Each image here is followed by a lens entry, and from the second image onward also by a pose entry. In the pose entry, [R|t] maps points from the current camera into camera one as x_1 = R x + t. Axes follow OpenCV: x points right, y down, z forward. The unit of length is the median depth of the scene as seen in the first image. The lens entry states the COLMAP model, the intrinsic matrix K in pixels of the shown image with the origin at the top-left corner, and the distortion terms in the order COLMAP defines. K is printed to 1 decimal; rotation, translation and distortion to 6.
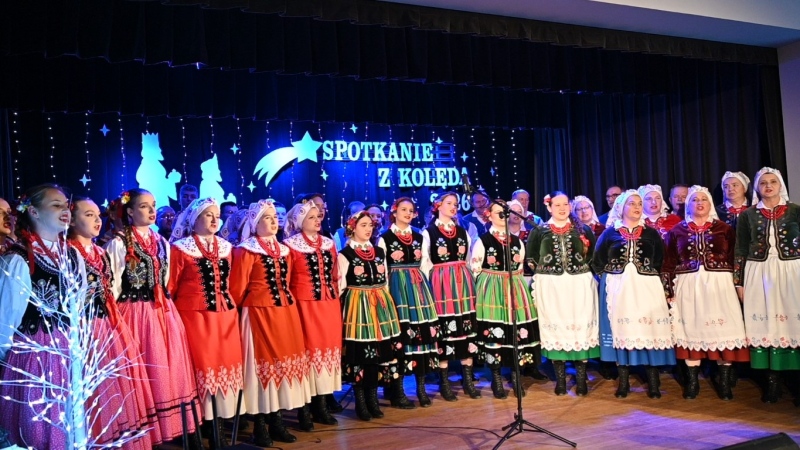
lens RADIAL K [[663.9, 0, 413.3], [0, 663.9, 234.6], [0, 0, 1]] dist [0.102175, -0.048928]
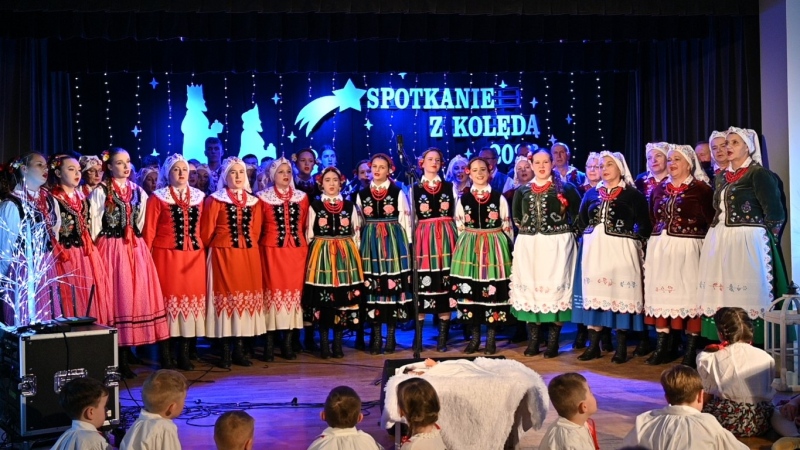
lens RADIAL K [[910.4, 0, 409.6], [0, 910.4, 237.8], [0, 0, 1]] dist [0.119820, 0.000000]
pose [[0.958003, 0.040670, -0.283858, 0.297756], [-0.023847, 0.997762, 0.062472, -0.010392], [0.285763, -0.053079, 0.956829, -0.240528]]
